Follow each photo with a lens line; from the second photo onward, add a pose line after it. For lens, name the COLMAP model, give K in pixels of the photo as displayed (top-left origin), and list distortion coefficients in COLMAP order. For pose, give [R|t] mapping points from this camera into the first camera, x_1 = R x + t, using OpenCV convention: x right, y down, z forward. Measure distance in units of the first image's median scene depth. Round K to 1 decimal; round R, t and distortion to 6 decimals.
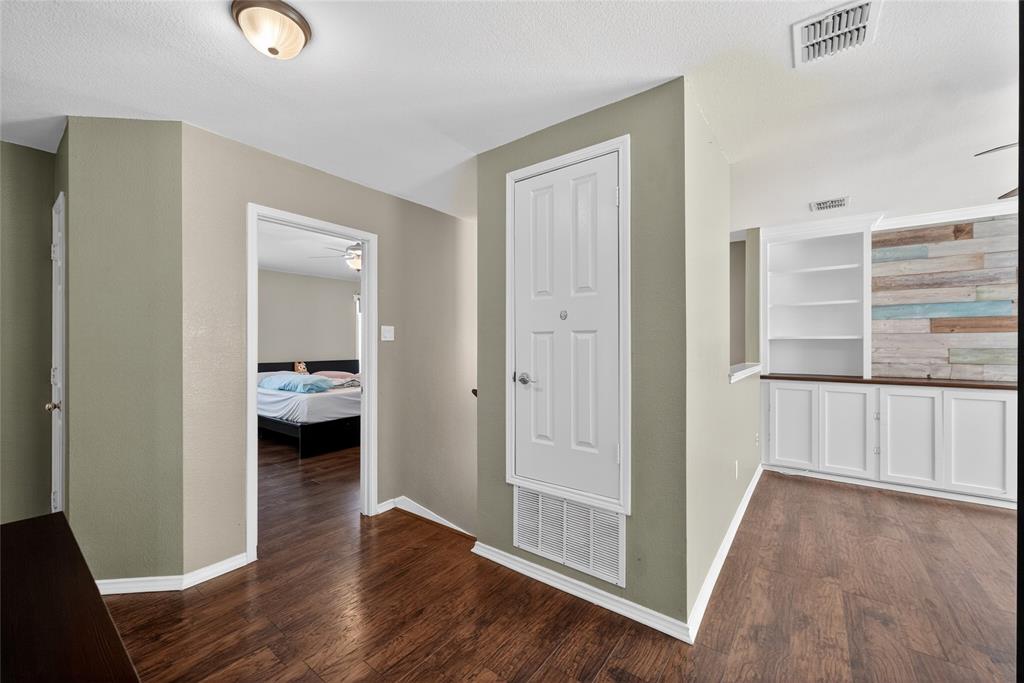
lens RADIAL K [[407.3, 0, 500.8], [0, 407.3, 341.5], [0, 0, 1]] dist [0.000201, 0.000087]
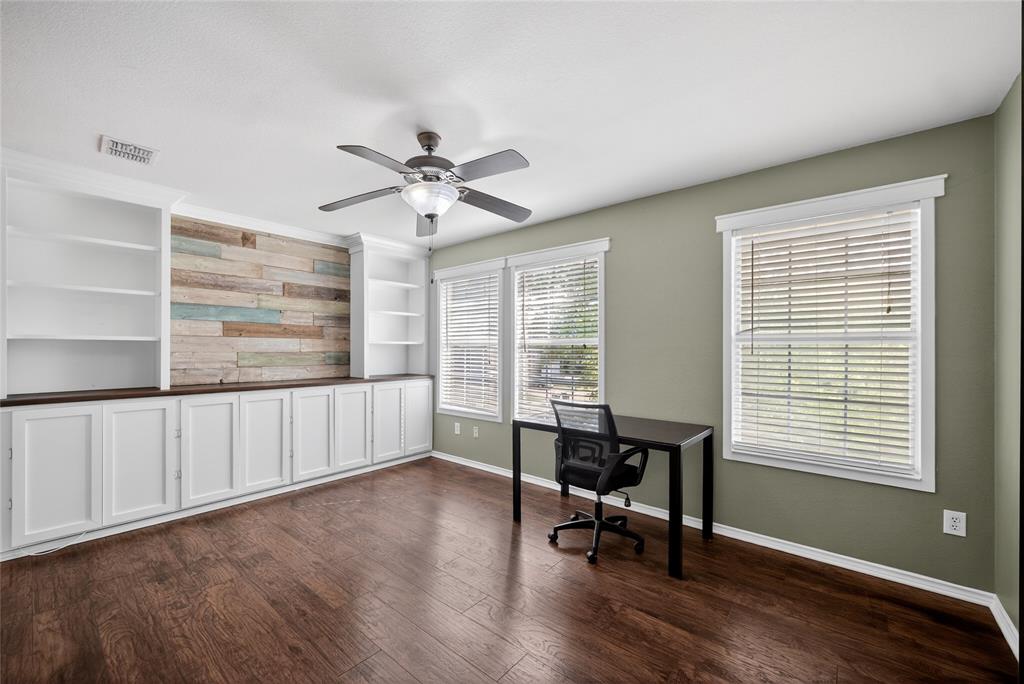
lens RADIAL K [[408.8, 0, 492.8], [0, 408.8, 350.2], [0, 0, 1]] dist [0.000580, 0.000345]
pose [[0.065599, -0.002500, 0.997843, 0.123118], [-0.009264, 0.999952, 0.003114, 0.003109], [-0.997803, -0.009449, 0.065572, 0.292467]]
